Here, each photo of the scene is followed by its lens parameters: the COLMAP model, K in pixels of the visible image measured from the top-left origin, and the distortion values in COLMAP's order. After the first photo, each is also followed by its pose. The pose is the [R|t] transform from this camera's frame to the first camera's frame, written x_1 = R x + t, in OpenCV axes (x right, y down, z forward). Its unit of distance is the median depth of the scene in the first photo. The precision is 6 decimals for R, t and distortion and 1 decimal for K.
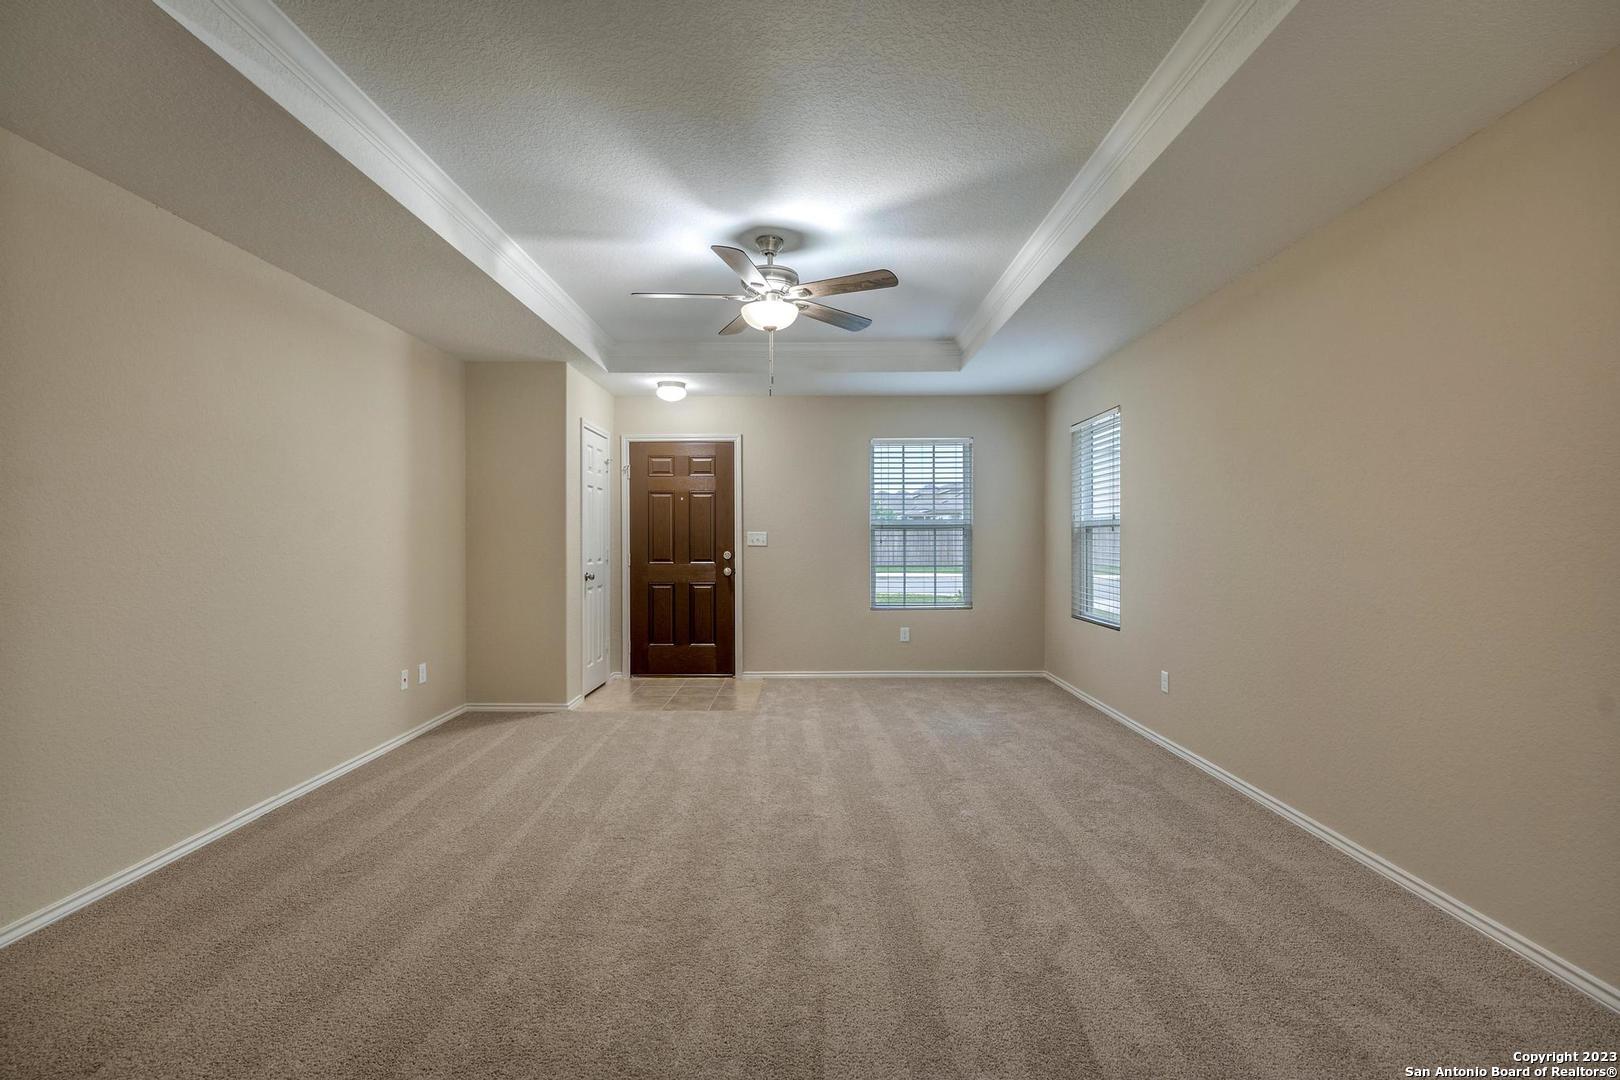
lens RADIAL K [[729.5, 0, 800.7], [0, 729.5, 540.7], [0, 0, 1]] dist [0.003101, -0.001052]
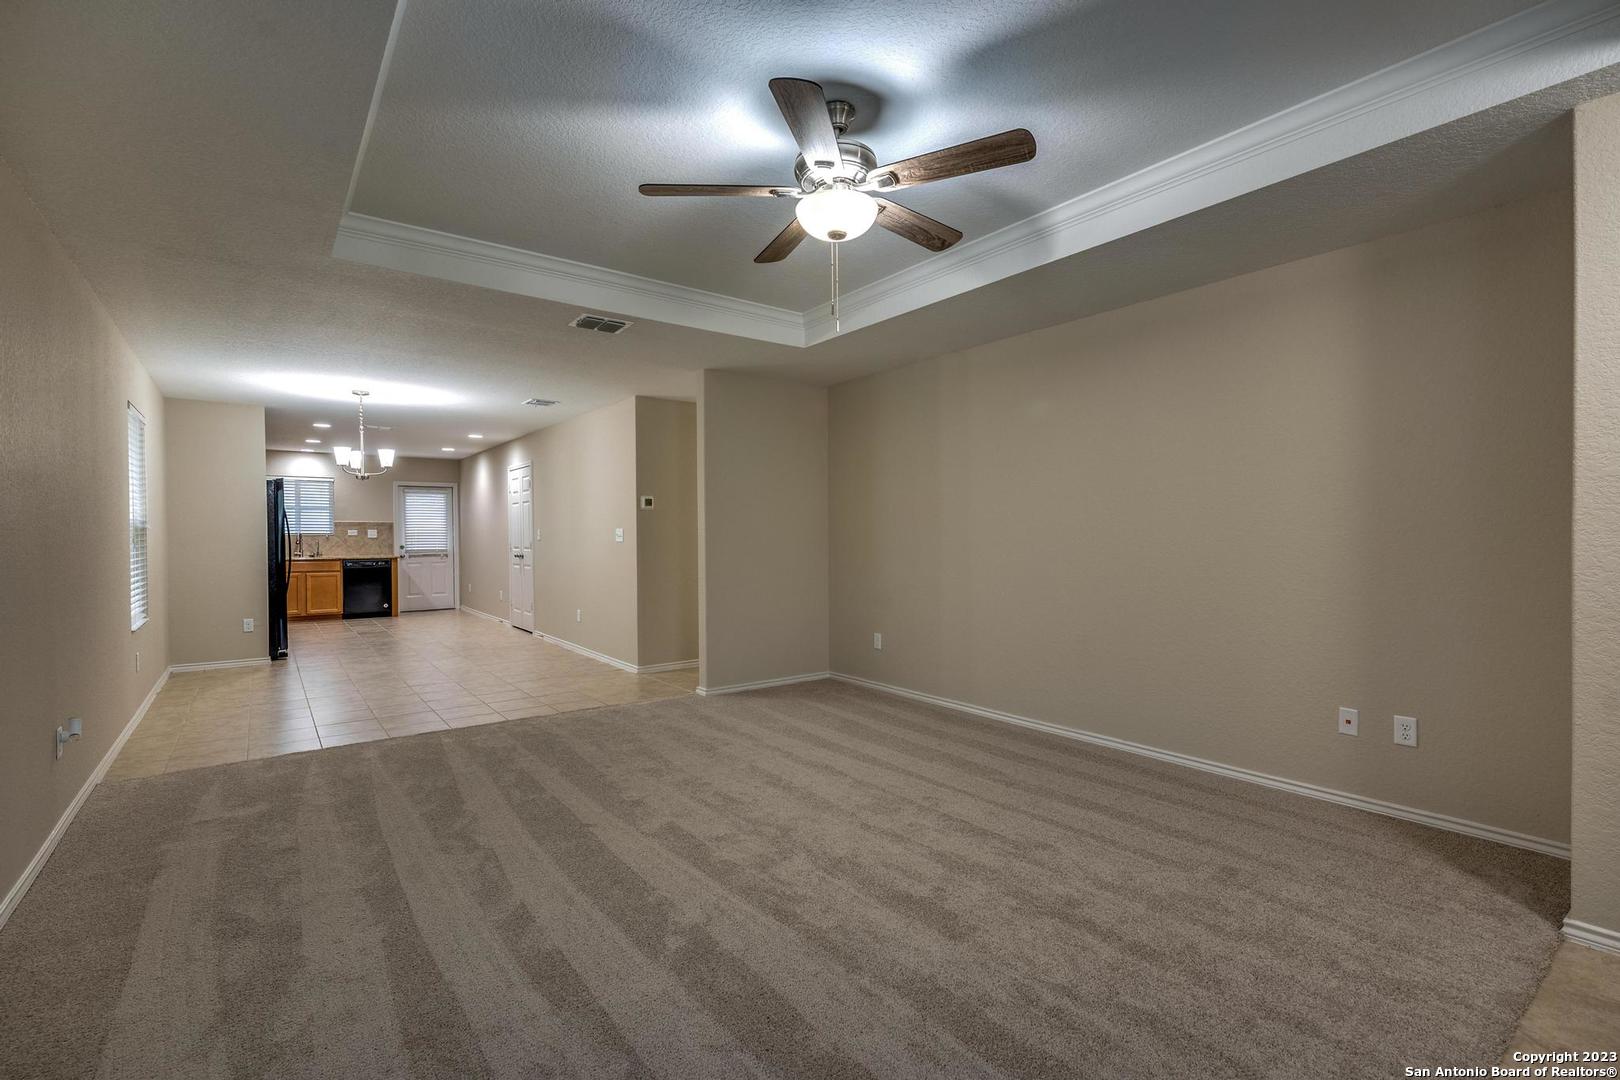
lens RADIAL K [[729.5, 0, 809.5], [0, 729.5, 542.3], [0, 0, 1]] dist [0.003101, -0.001052]
pose [[-0.790712, 0.014009, -0.612028, 0.255310], [0.004808, 0.999849, 0.016673, -0.004253], [0.612170, 0.010241, -0.790660, 0.942277]]
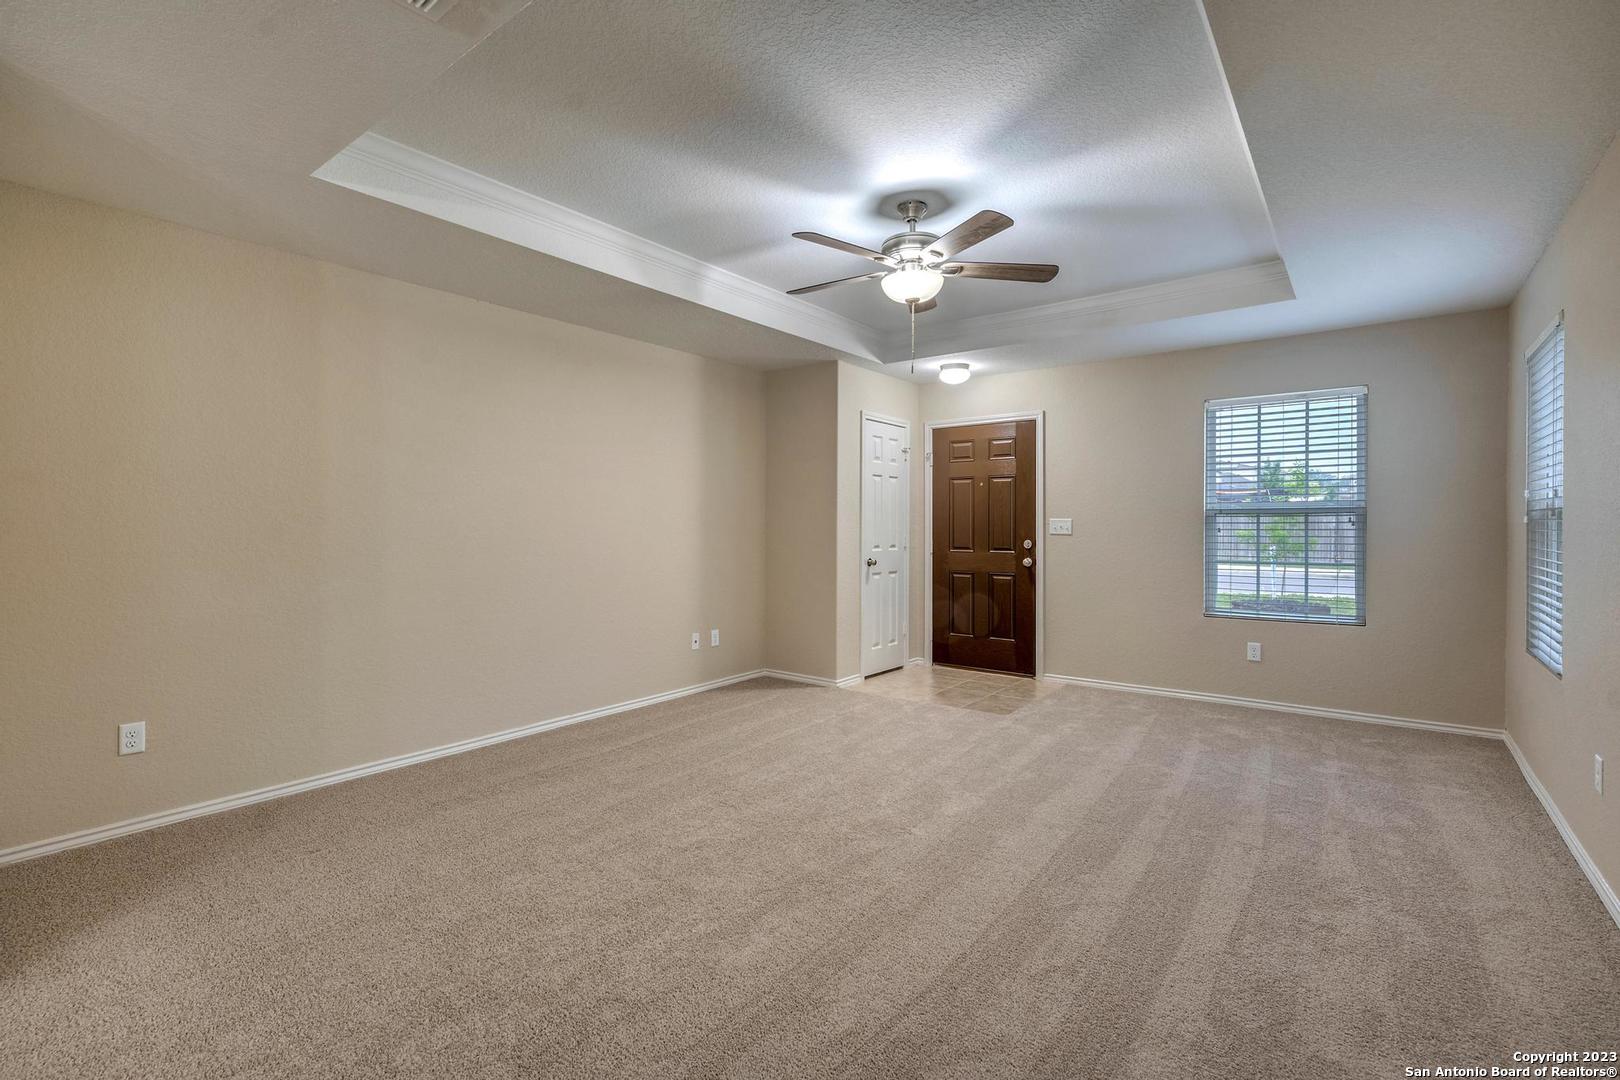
lens RADIAL K [[729.5, 0, 798.4], [0, 729.5, 528.4], [0, 0, 1]] dist [0.003101, -0.001052]
pose [[0.792180, 0.005174, -0.610265, 0.252429], [-0.004163, 0.999987, 0.003074, -0.001798], [0.610273, 0.000106, 0.792191, 0.106526]]
